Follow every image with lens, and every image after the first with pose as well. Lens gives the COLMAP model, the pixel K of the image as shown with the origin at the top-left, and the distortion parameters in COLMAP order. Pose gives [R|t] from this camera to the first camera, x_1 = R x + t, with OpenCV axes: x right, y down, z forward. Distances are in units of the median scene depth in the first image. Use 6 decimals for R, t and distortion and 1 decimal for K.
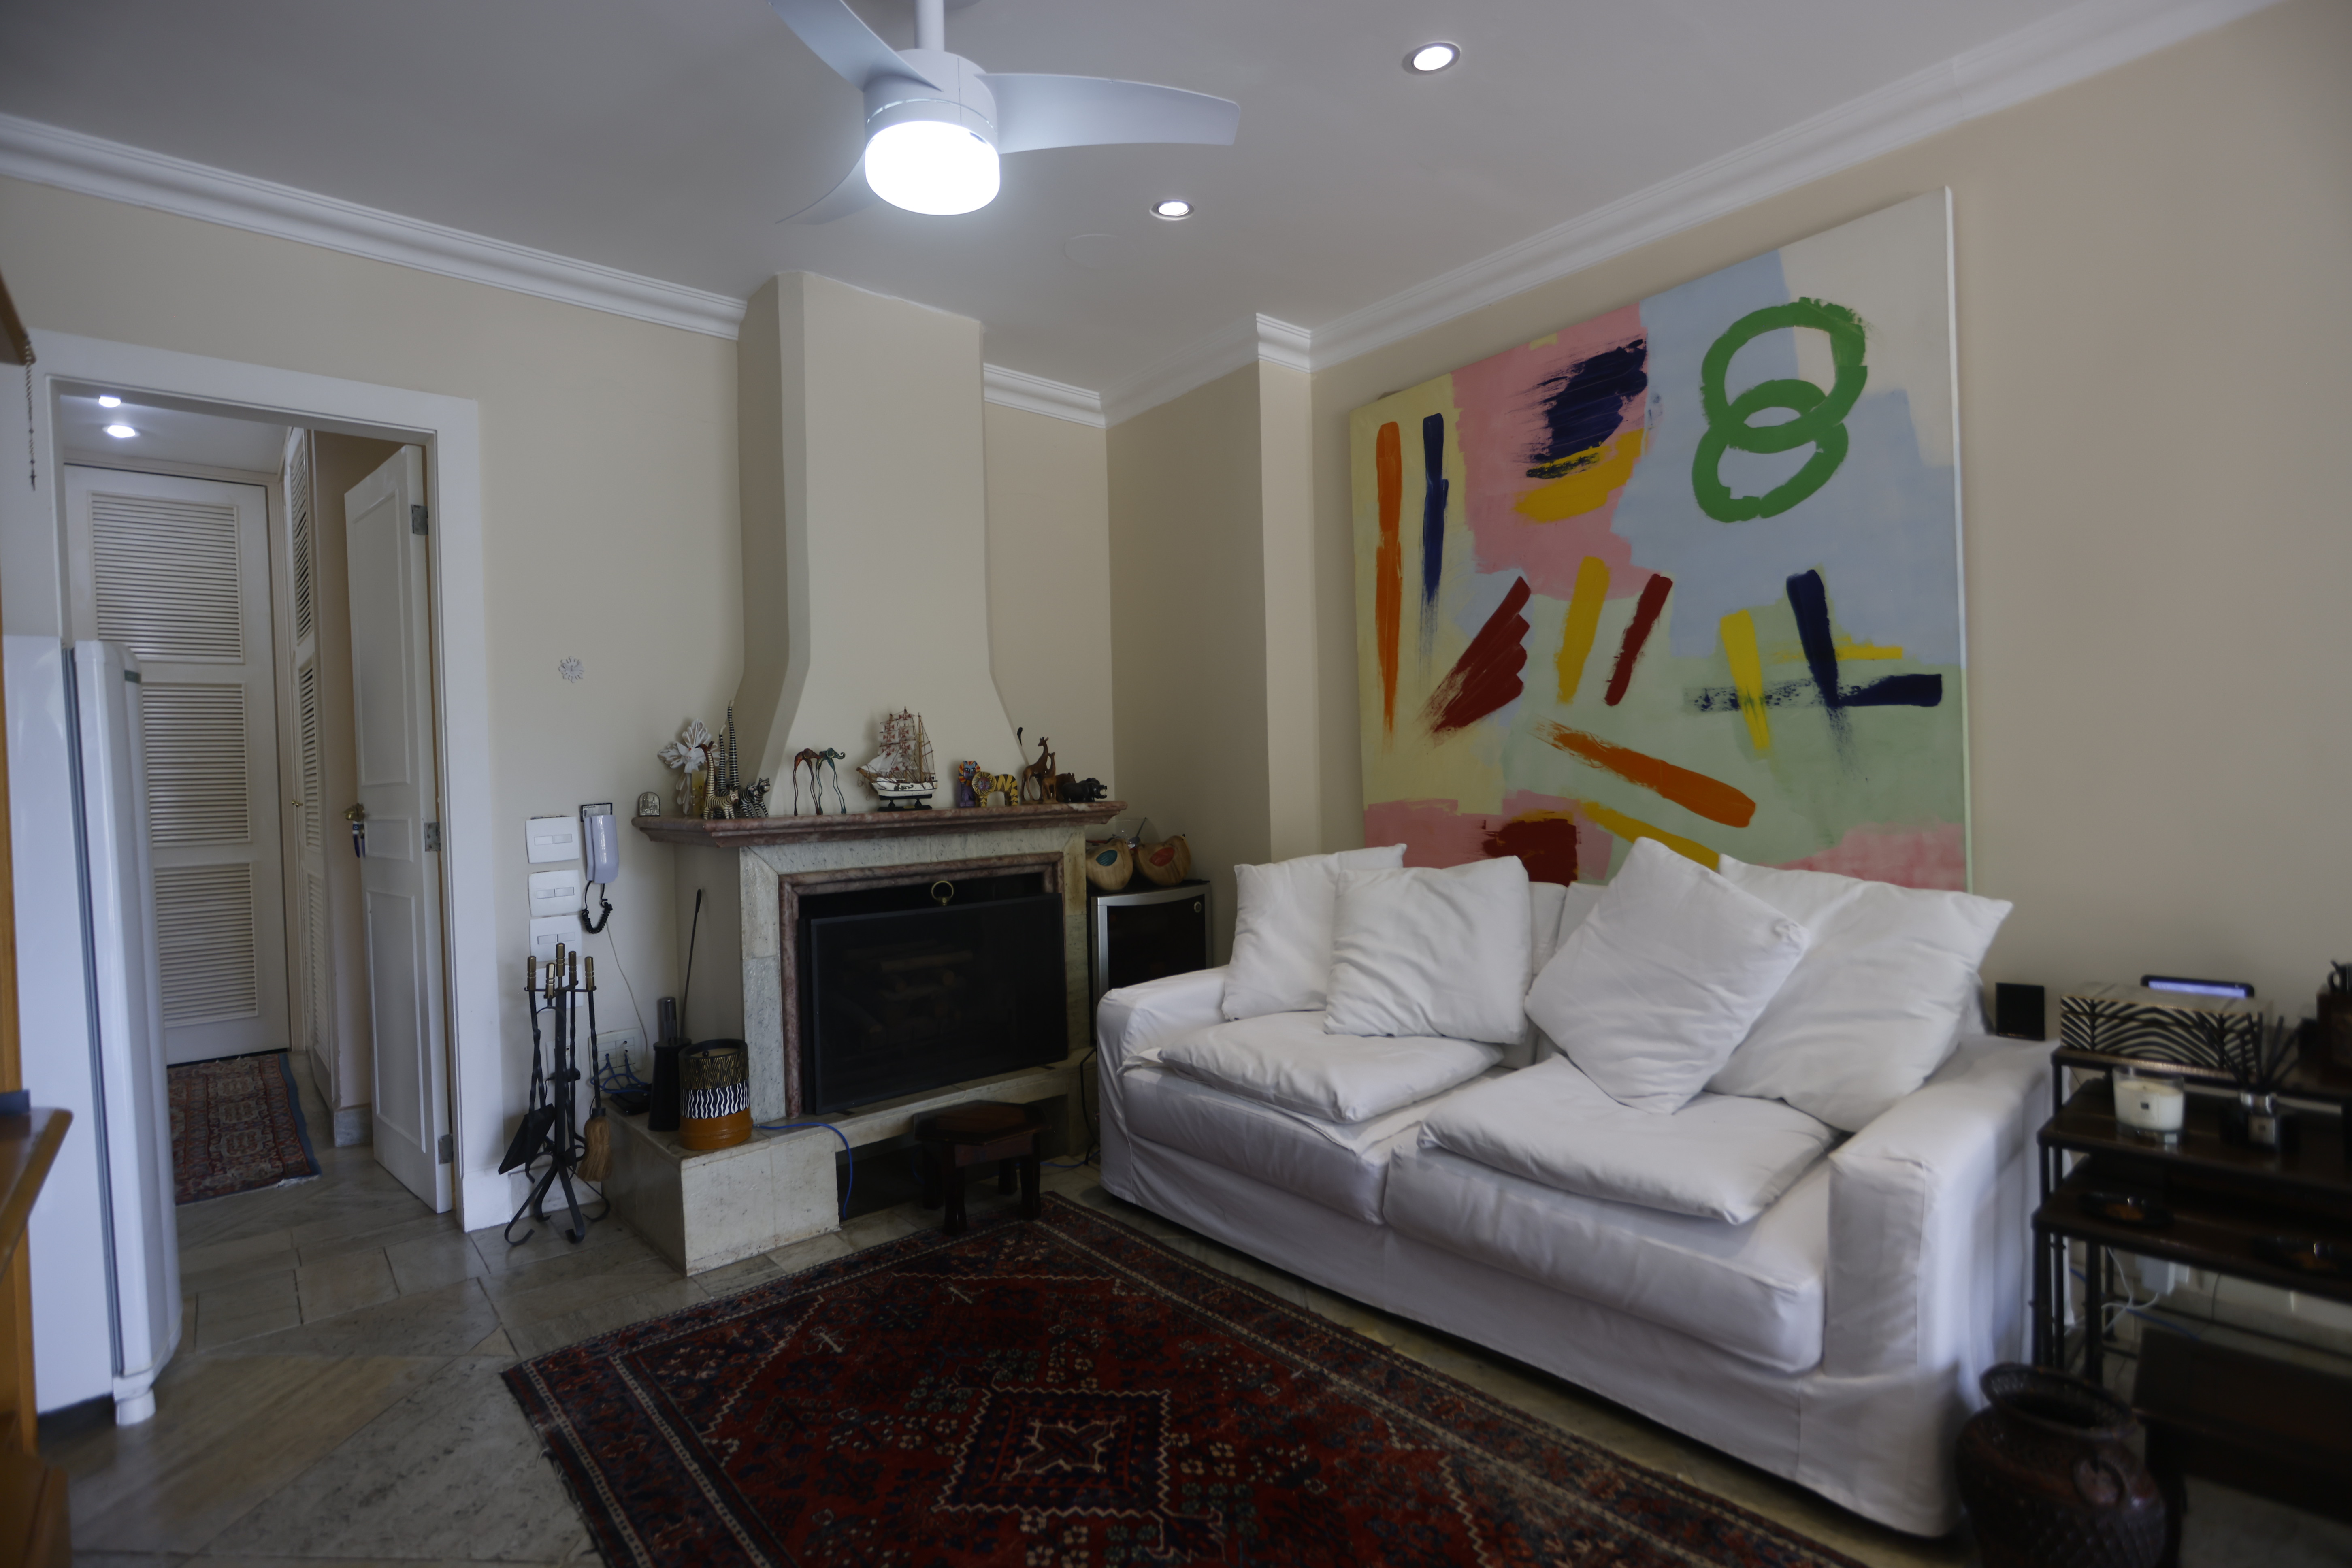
lens RADIAL K [[1112.7, 0, 1174.9], [0, 1112.7, 795.3], [0, 0, 1]] dist [-0.000798, 0.000604]
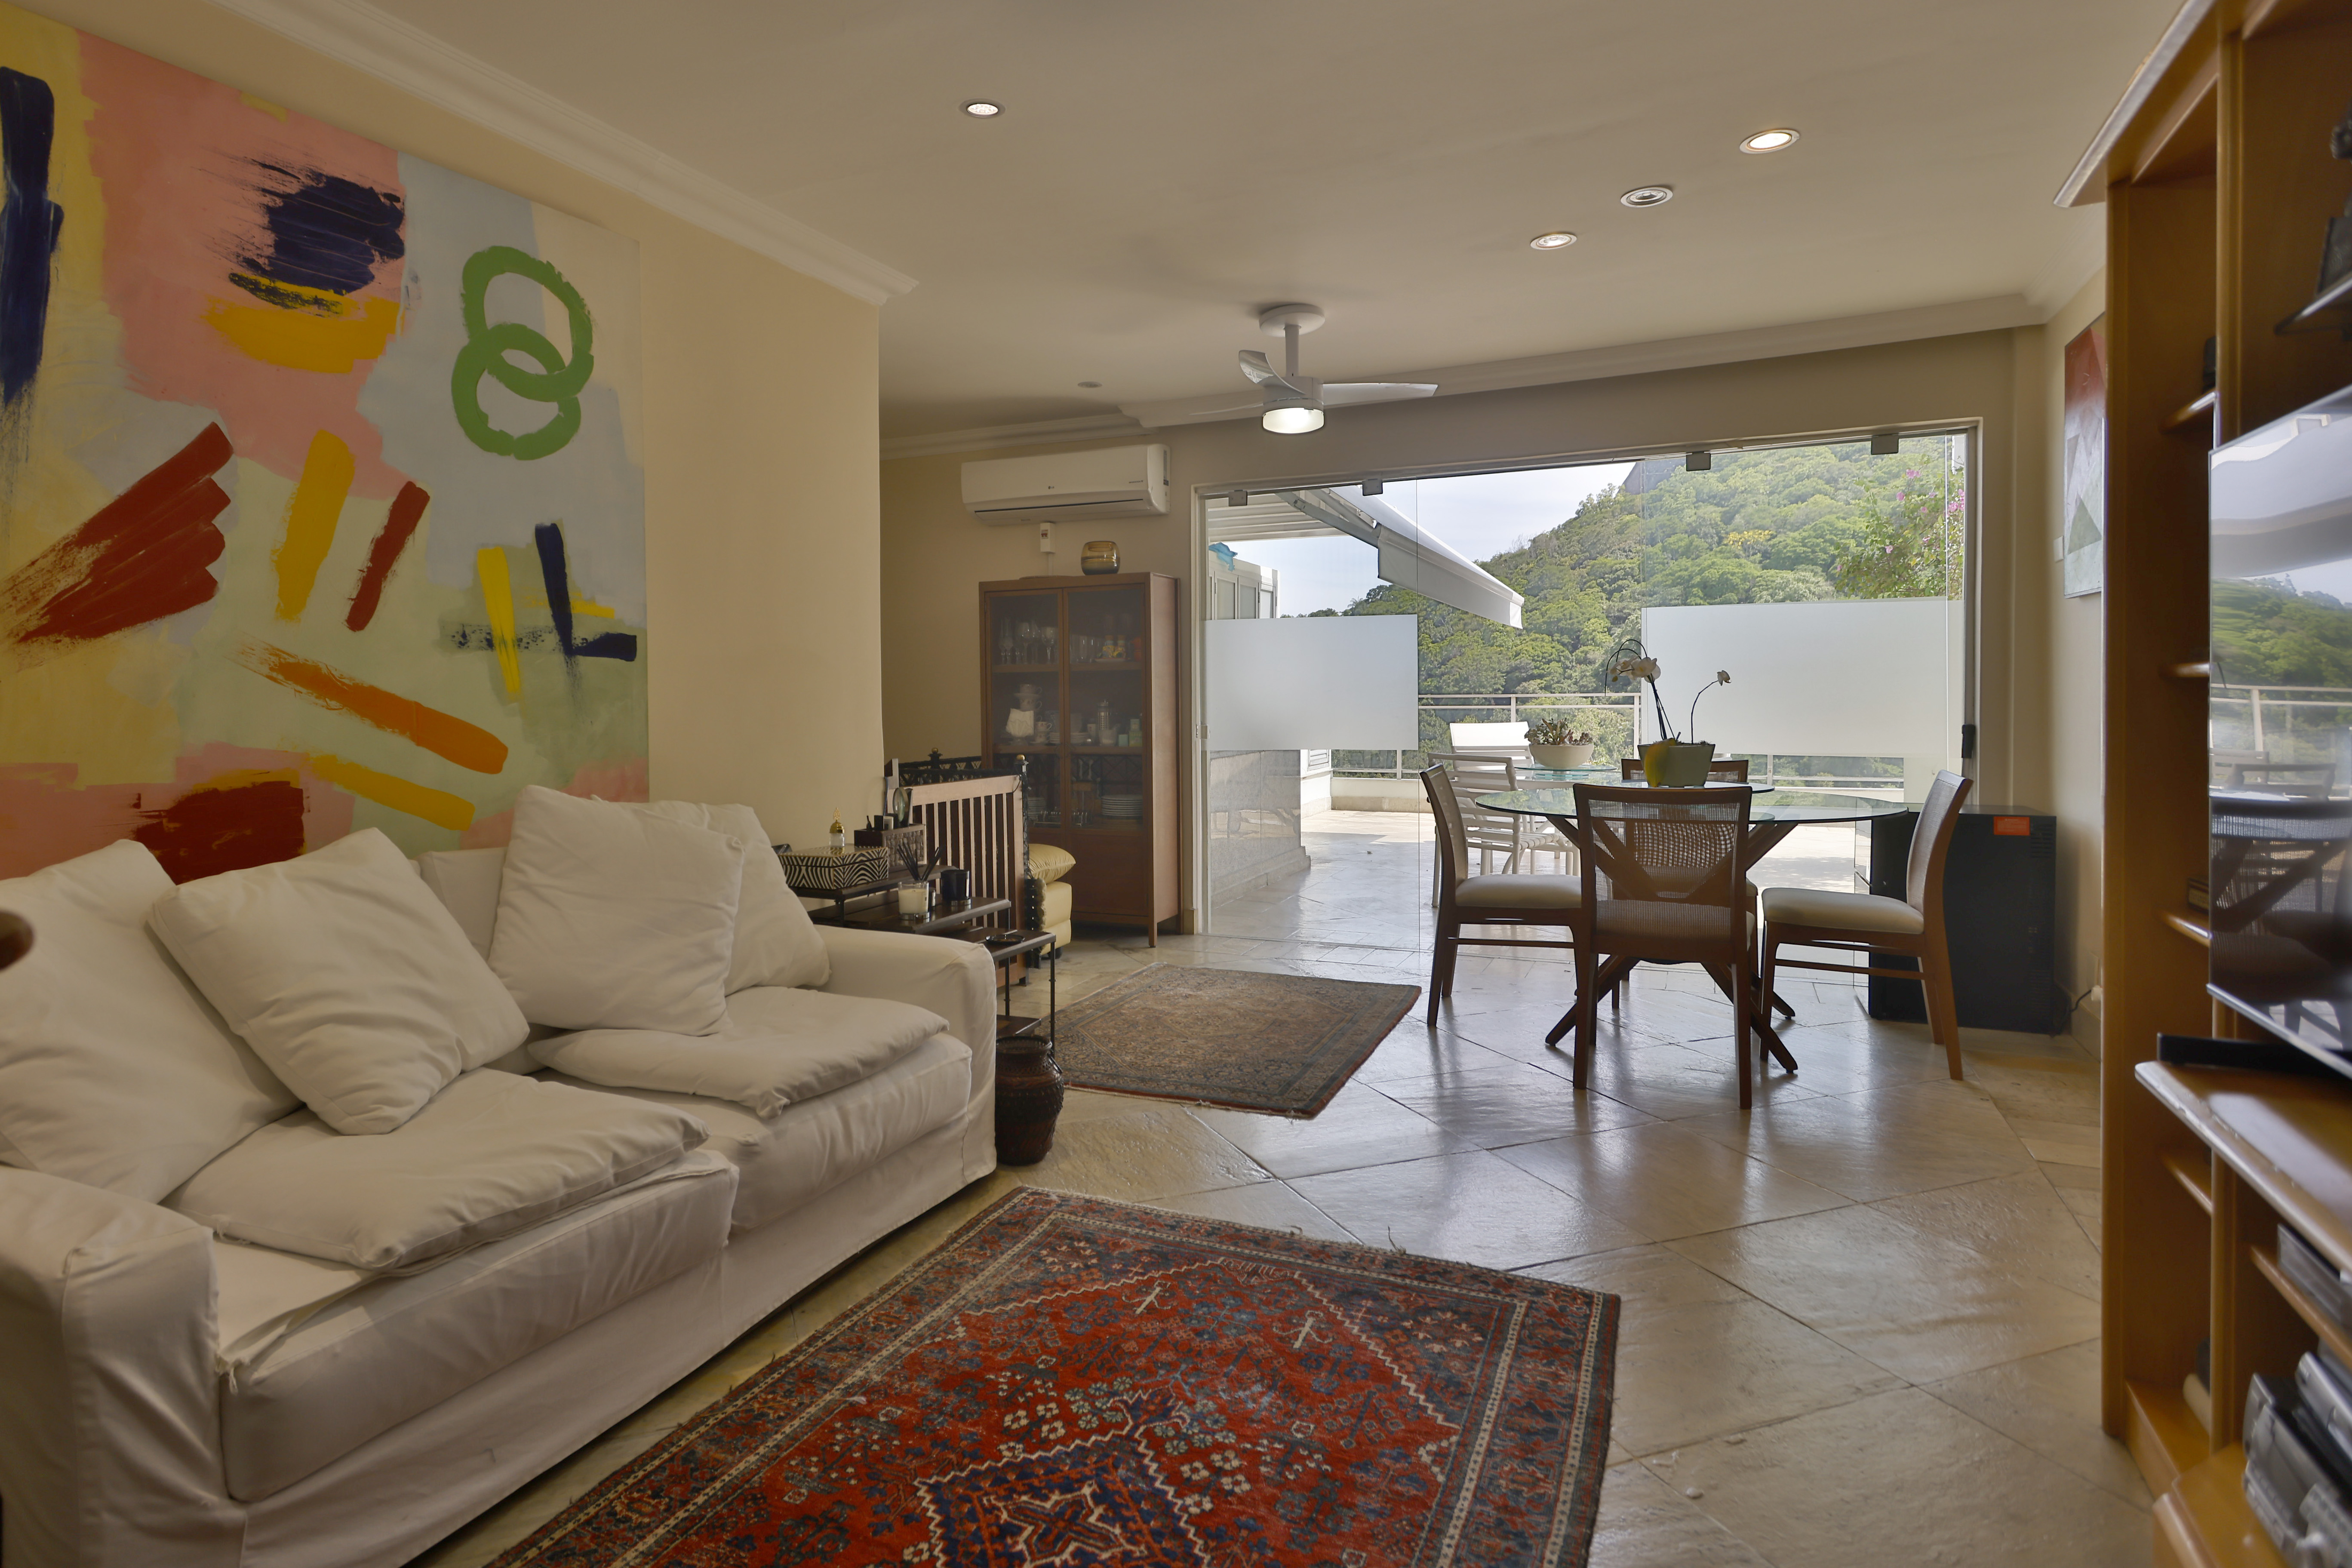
lens RADIAL K [[1252.2, 0, 1106.9], [0, 1252.2, 728.3], [0, 0, 1]] dist [0.001303, 0.000774]
pose [[-0.385583, 0.005399, 0.922657, -0.630387], [0.035527, 0.999328, 0.008999, -0.001041], [-0.921989, 0.036249, -0.385516, 0.857998]]
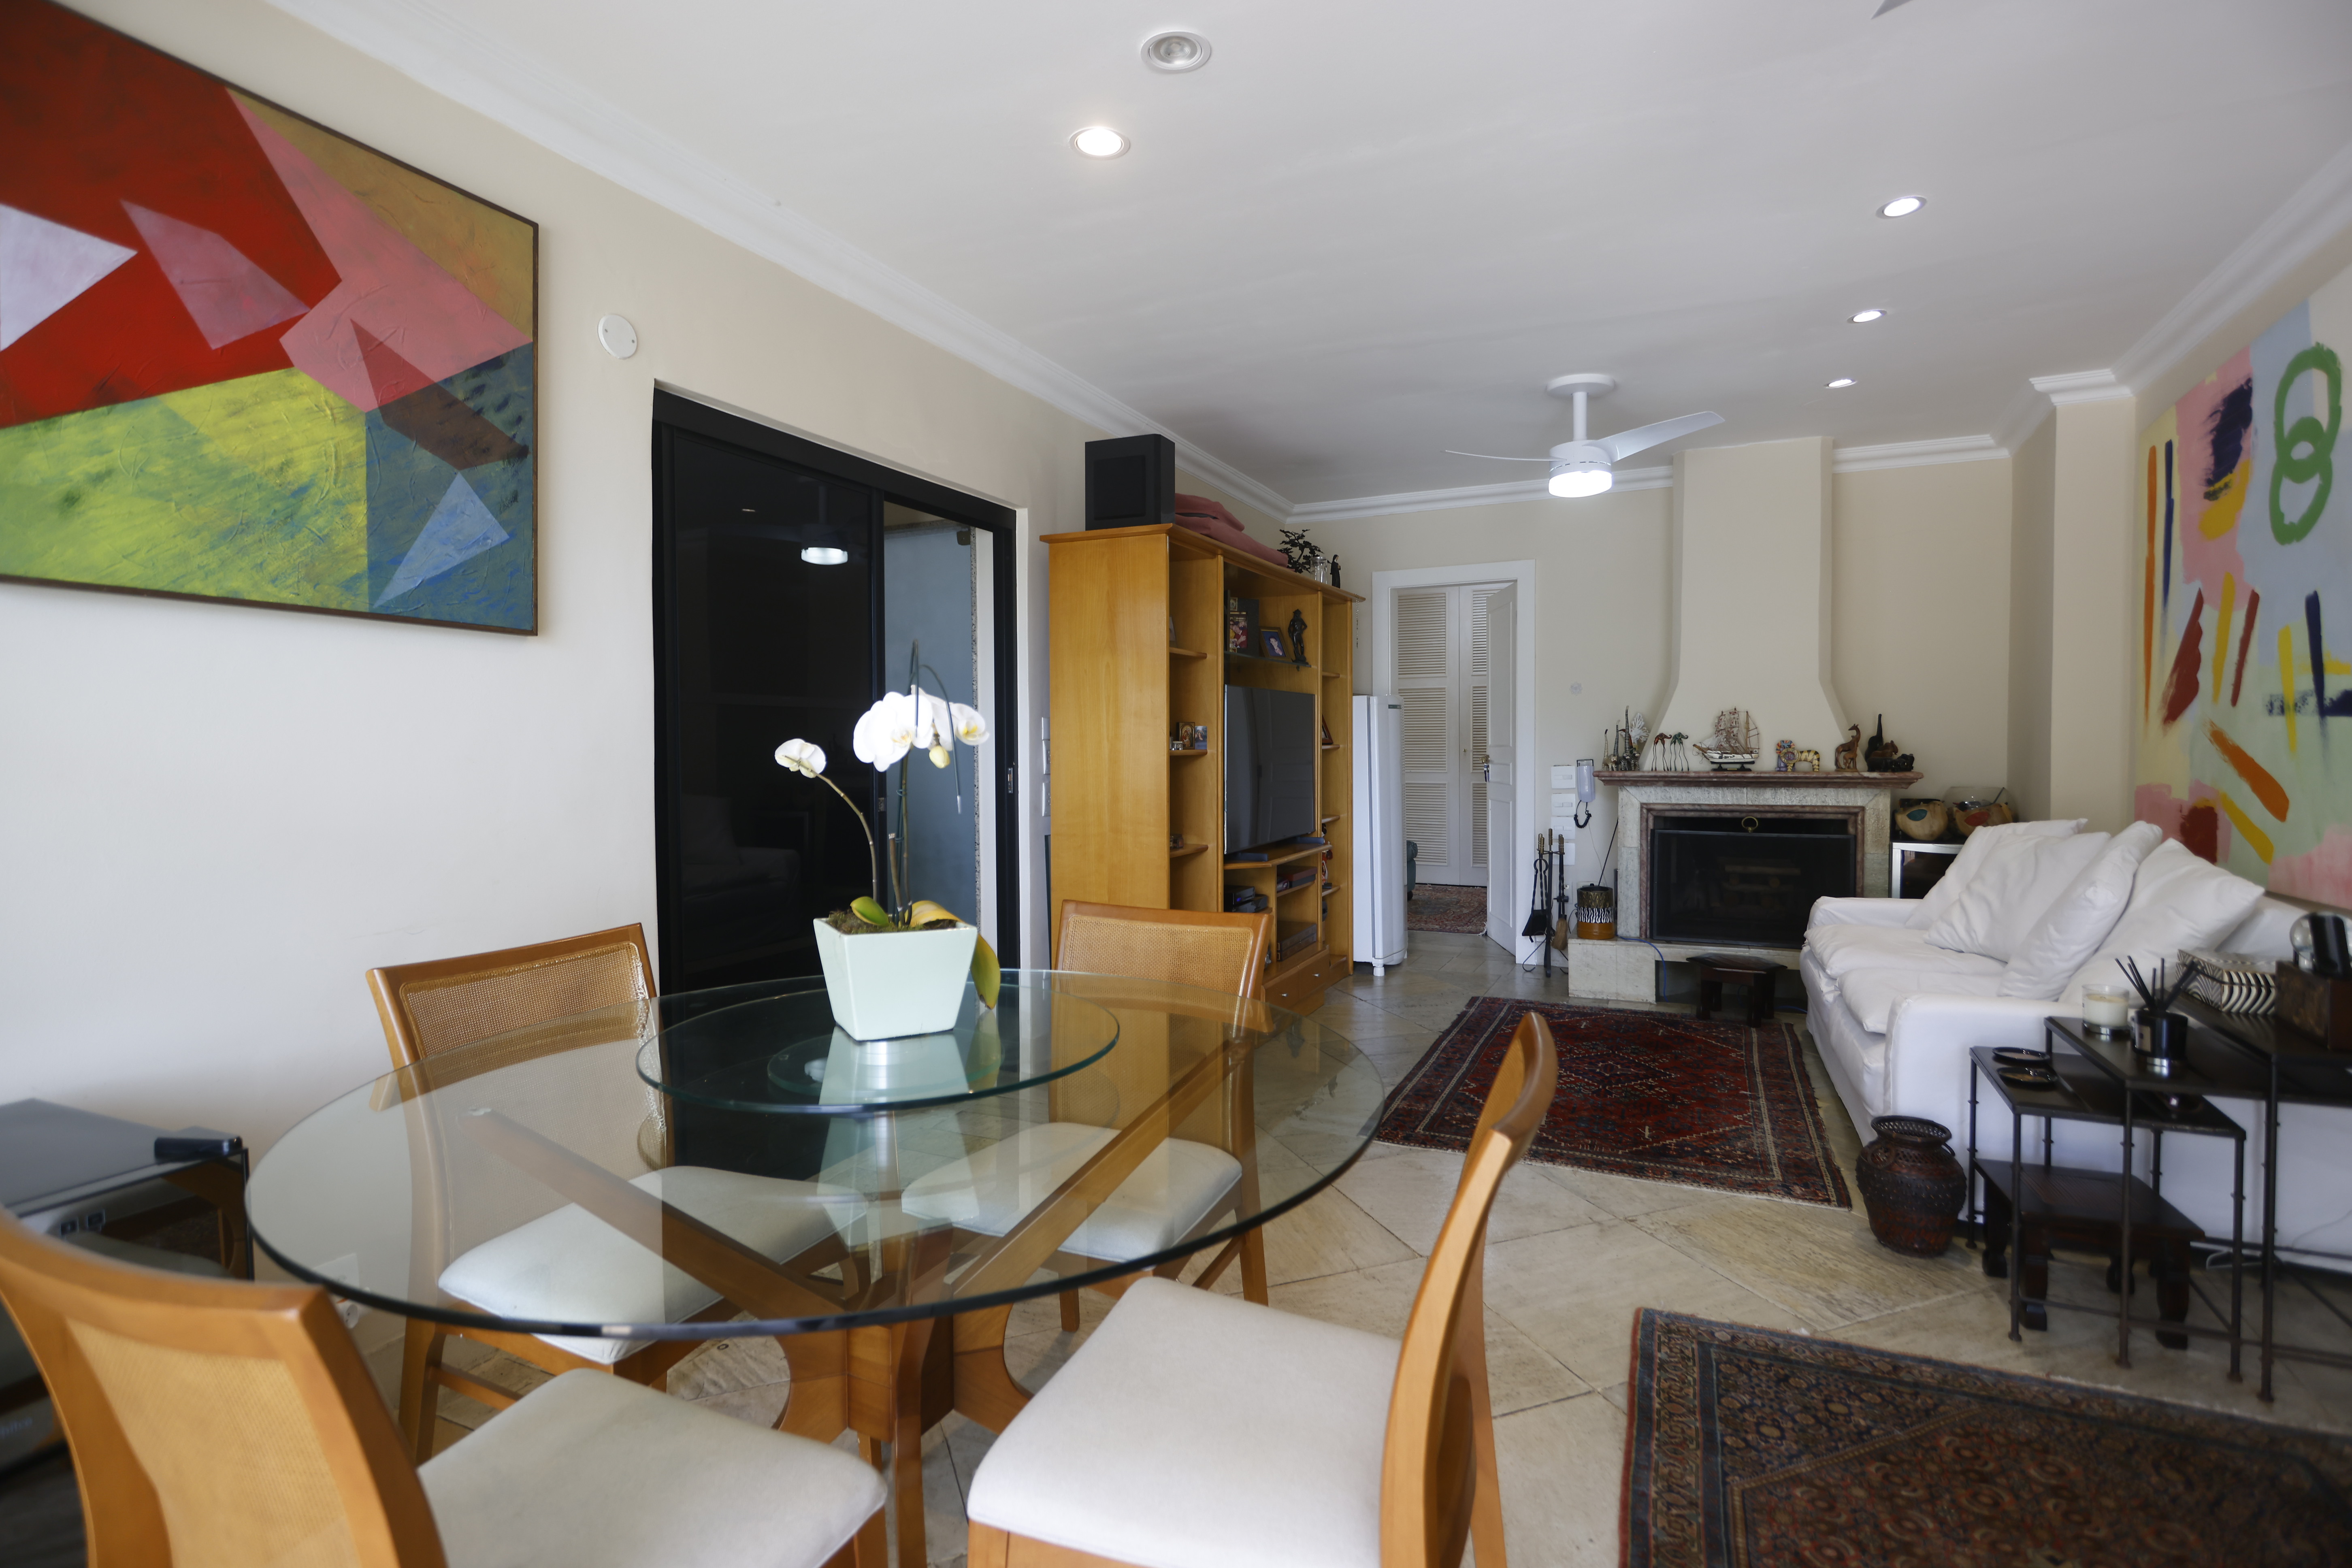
lens RADIAL K [[1114.8, 0, 1184.5], [0, 1114.8, 777.9], [0, 0, 1]] dist [-0.000550, 0.000320]
pose [[0.403840, 0.053570, -0.913260, 0.993463], [-0.023023, 0.998563, 0.048393, -0.039629], [0.914540, 0.001483, 0.404493, -0.407991]]
